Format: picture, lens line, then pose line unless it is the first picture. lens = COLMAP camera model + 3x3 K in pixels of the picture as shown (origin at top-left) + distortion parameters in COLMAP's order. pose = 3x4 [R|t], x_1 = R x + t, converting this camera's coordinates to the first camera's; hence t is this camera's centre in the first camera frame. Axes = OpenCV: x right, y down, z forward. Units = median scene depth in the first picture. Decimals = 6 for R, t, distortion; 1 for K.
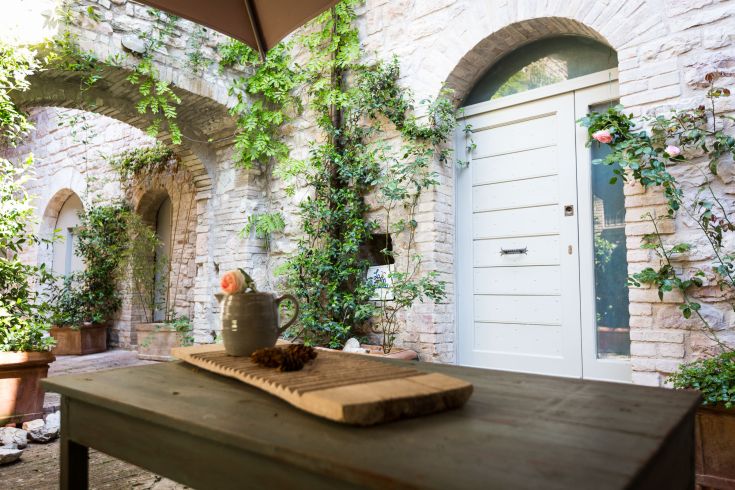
lens RADIAL K [[553.5, 0, 368.4], [0, 553.5, 243.7], [0, 0, 1]] dist [0.005842, -0.012877]
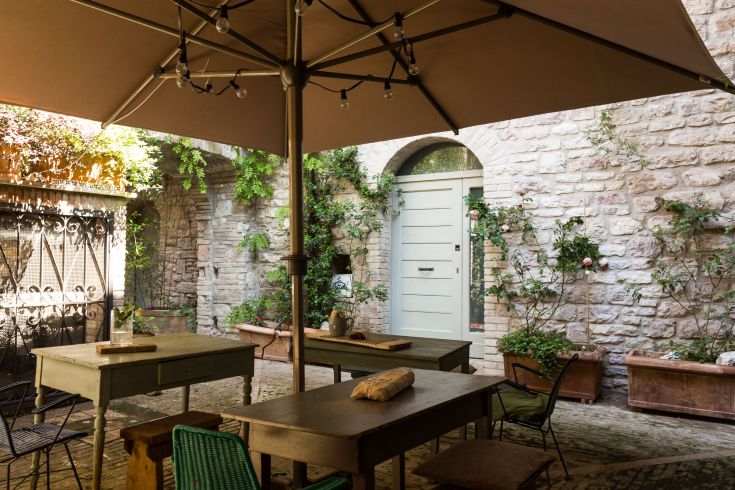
lens RADIAL K [[610.6, 0, 370.2], [0, 610.6, 246.5], [0, 0, 1]] dist [0.010214, -0.001742]
pose [[0.985641, 0.002676, 0.168833, -0.210662], [-0.014299, 0.997606, 0.067660, -0.172295], [-0.168248, -0.069103, 0.983320, -0.762639]]
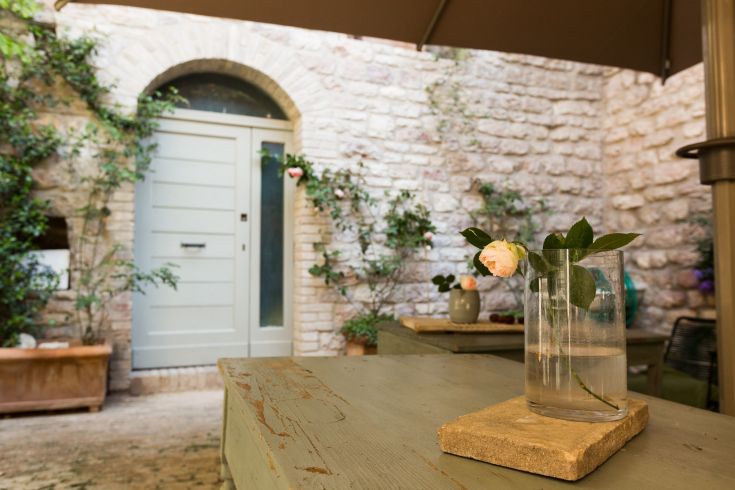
lens RADIAL K [[553.5, 0, 365.5], [0, 553.5, 245.0], [0, 0, 1]] dist [0.005842, -0.012877]
pose [[0.424076, 0.049894, 0.904251, -0.629588], [-0.080426, 0.996611, -0.017272, 0.003905], [-0.902048, -0.065401, 0.426651, 0.163326]]
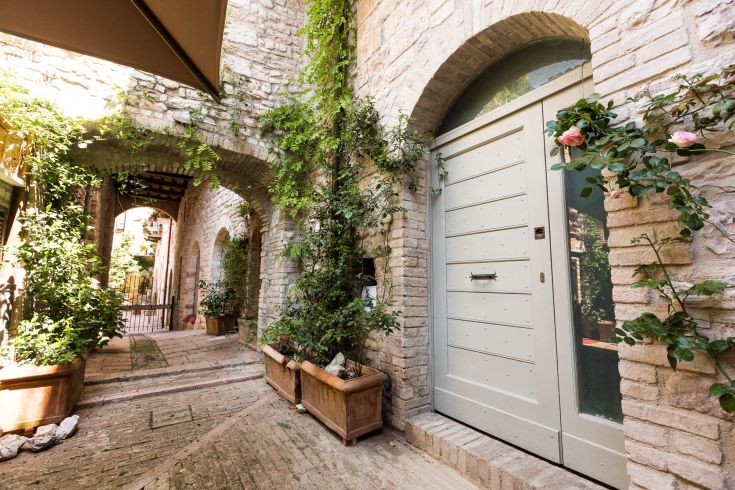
lens RADIAL K [[326.8, 0, 368.6], [0, 326.8, 244.1], [0, 0, 1]] dist [-0.000874, -0.000012]
pose [[0.972005, -0.026361, -0.233477, 0.197821], [0.019402, 0.999298, -0.032054, -0.027785], [0.234158, 0.026626, 0.971834, 0.389170]]
